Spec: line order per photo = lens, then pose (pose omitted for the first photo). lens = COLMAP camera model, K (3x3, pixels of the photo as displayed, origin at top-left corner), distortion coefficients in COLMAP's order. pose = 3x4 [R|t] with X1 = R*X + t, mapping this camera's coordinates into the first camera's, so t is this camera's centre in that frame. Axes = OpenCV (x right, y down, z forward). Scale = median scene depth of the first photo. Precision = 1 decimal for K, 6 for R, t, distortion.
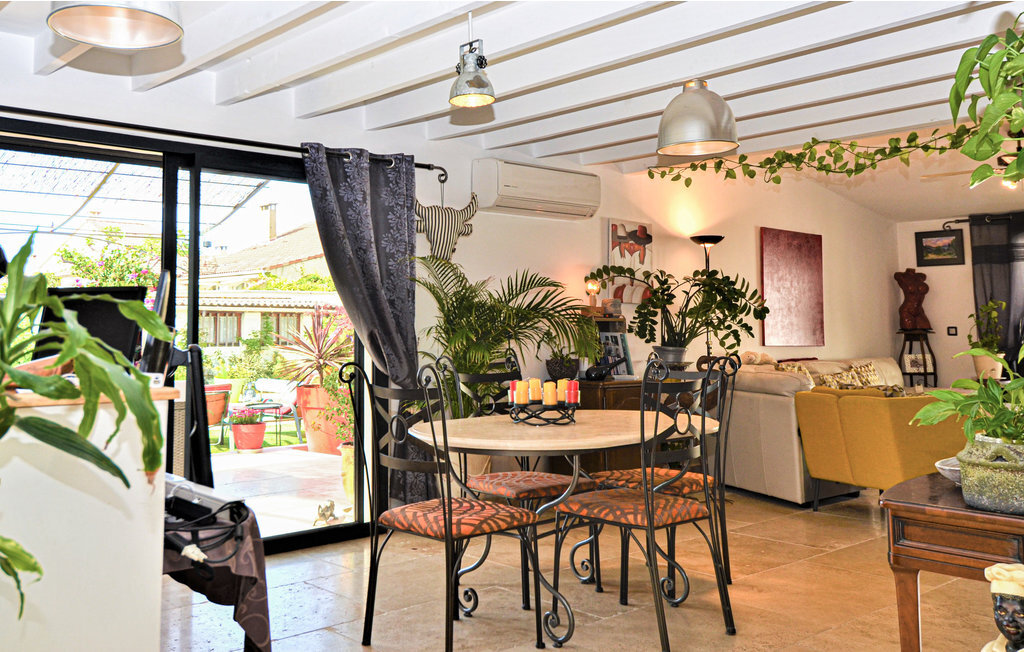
lens RADIAL K [[957.2, 0, 489.1], [0, 957.2, 324.2], [0, 0, 1]] dist [0.067546, -0.009827]
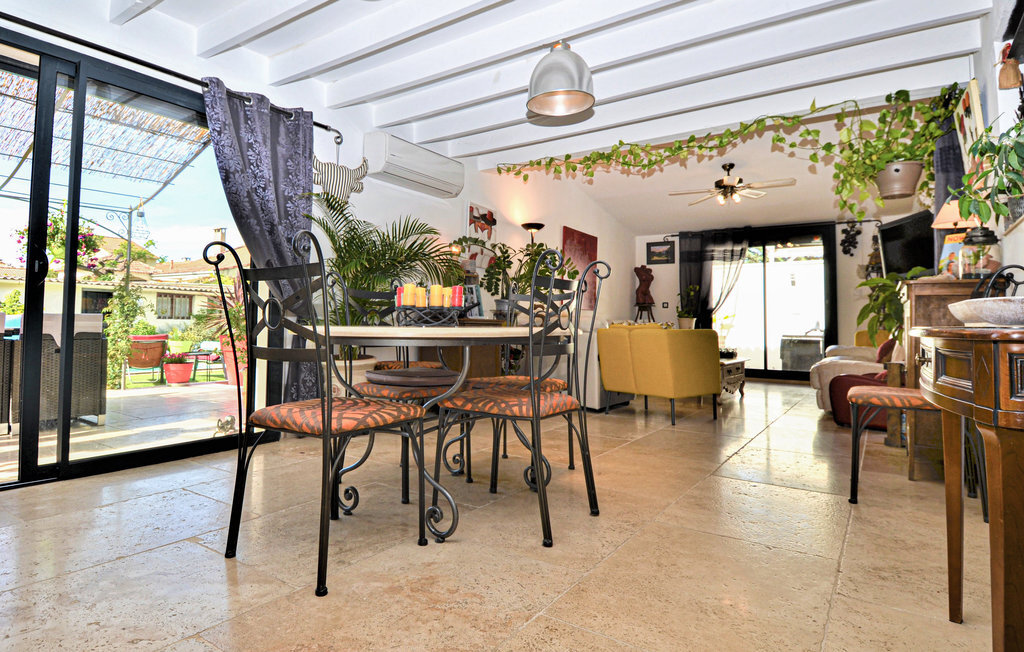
lens RADIAL K [[559.3, 0, 514.5], [0, 559.3, 298.4], [0, 0, 1]] dist [0.025810, -0.000769]
pose [[0.968360, 0.028686, 0.247904, -0.003960], [-0.019214, 0.998993, -0.040544, 0.071196], [-0.248817, 0.034498, 0.967936, 0.277070]]
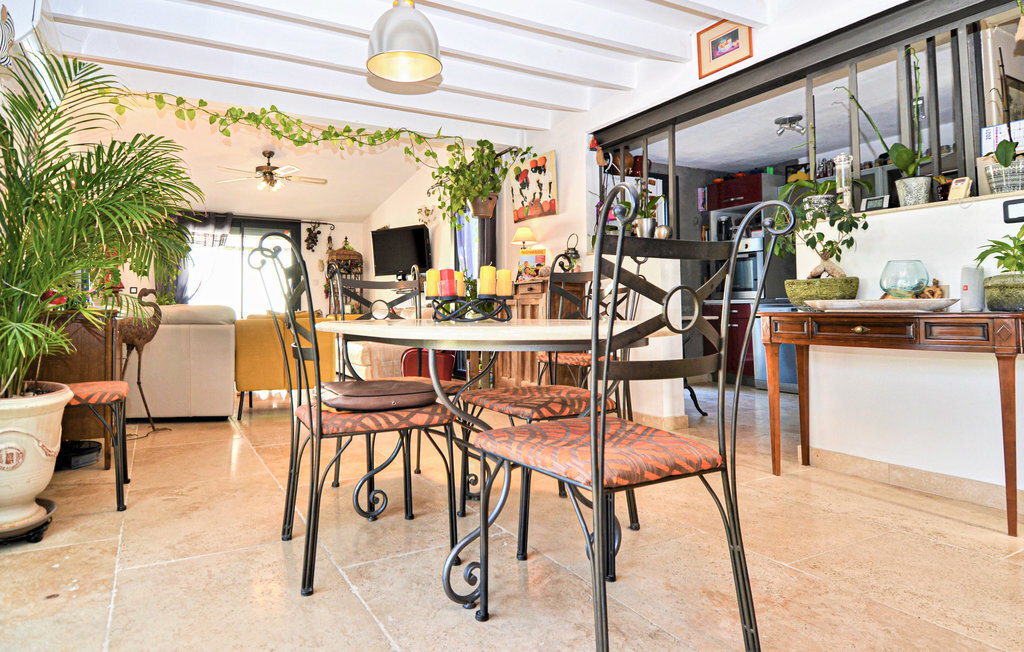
lens RADIAL K [[558.9, 0, 429.3], [0, 558.9, 274.5], [0, 0, 1]] dist [0.020754, -0.000641]
pose [[0.267343, 0.068704, 0.961149, -0.292878], [-0.001467, 0.997483, -0.070894, 0.072294], [-0.963600, 0.017543, 0.266771, 0.651331]]
